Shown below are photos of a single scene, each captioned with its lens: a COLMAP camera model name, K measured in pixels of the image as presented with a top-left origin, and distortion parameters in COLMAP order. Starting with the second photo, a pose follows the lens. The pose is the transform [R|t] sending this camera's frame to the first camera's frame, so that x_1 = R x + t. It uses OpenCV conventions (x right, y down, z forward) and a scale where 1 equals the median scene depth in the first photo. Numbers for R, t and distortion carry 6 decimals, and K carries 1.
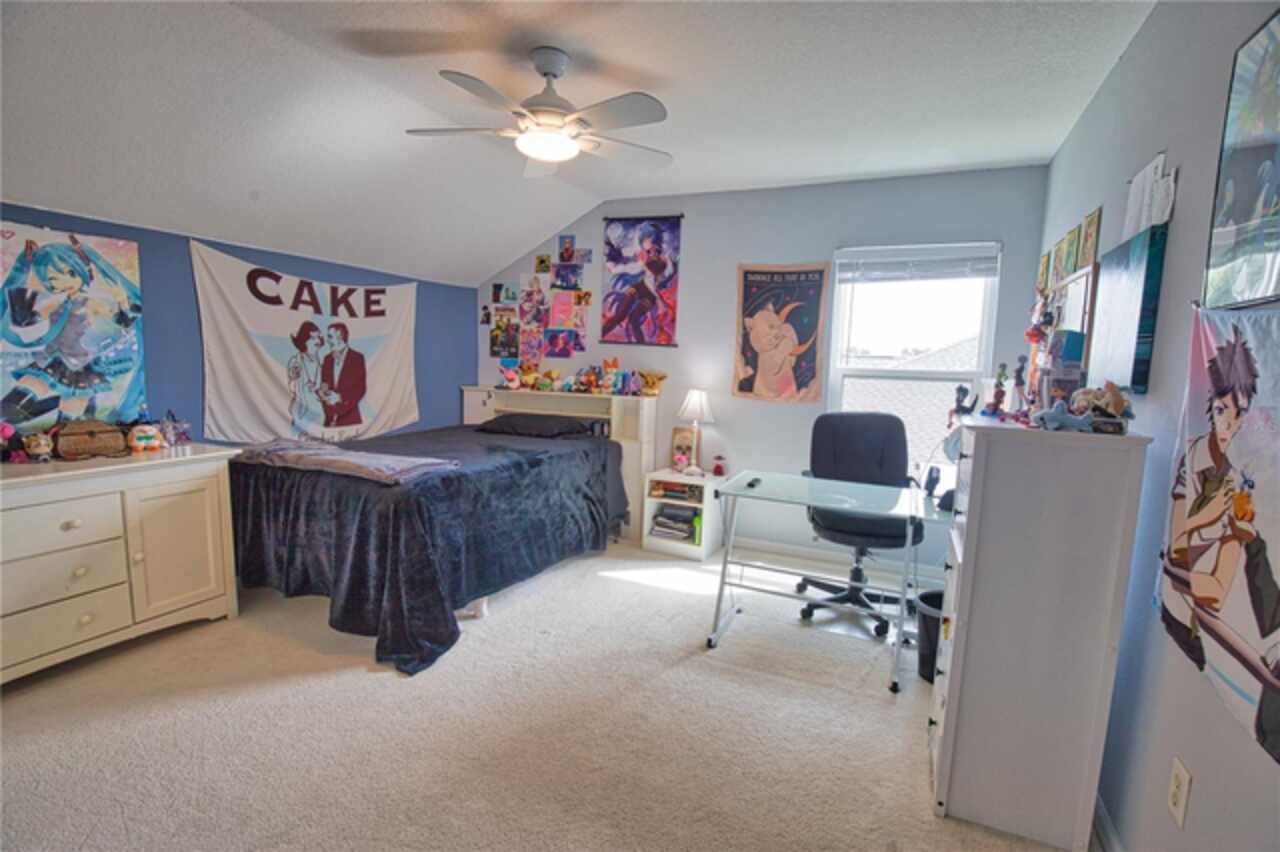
lens RADIAL K [[584.8, 0, 636.9], [0, 584.8, 426.1], [0, 0, 1]] dist [-0.034207, 0.005689]
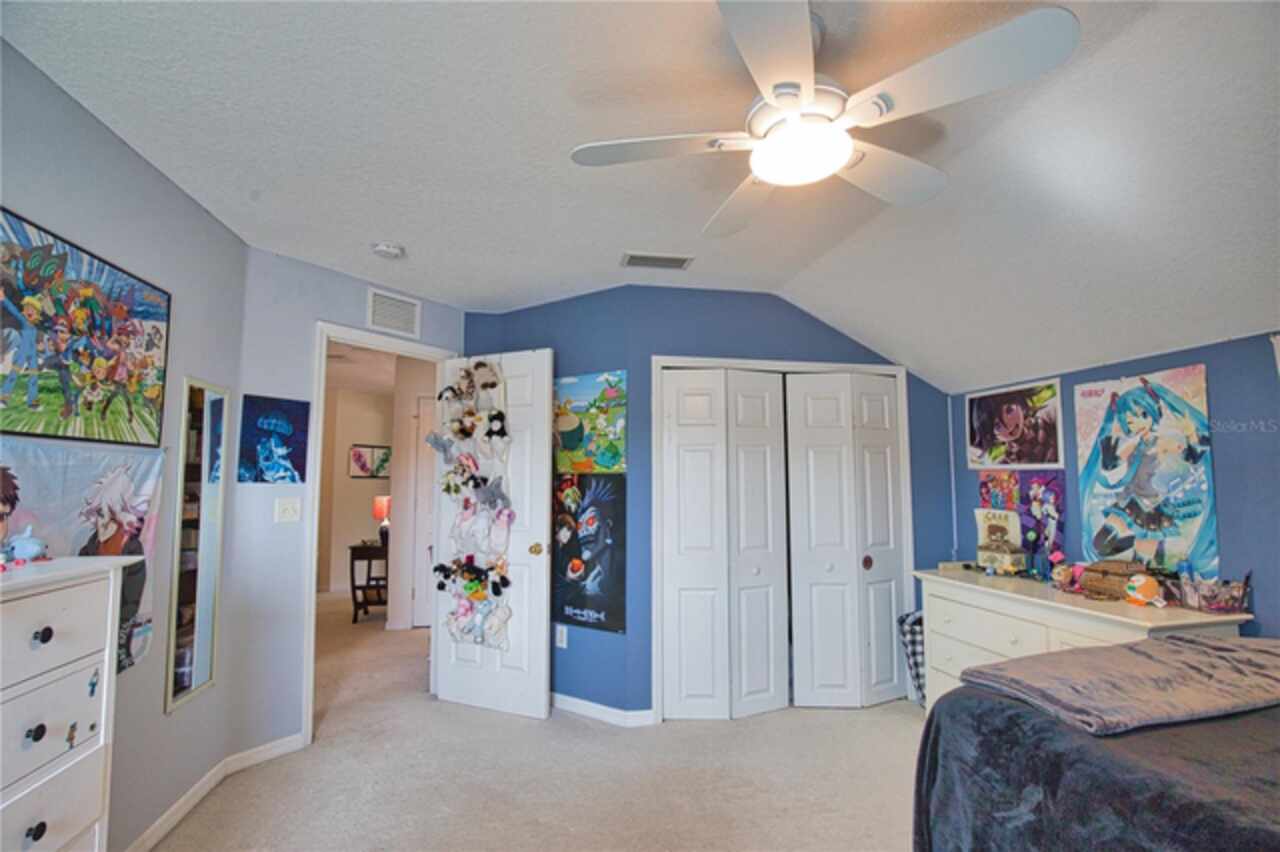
lens RADIAL K [[584.8, 0, 637.1], [0, 584.8, 428.5], [0, 0, 1]] dist [-0.034207, 0.005689]
pose [[-0.820215, -0.079651, -0.566483, 0.302098], [-0.086295, 0.996155, -0.015119, -0.148761], [0.565509, 0.036483, -0.823935, 1.298614]]
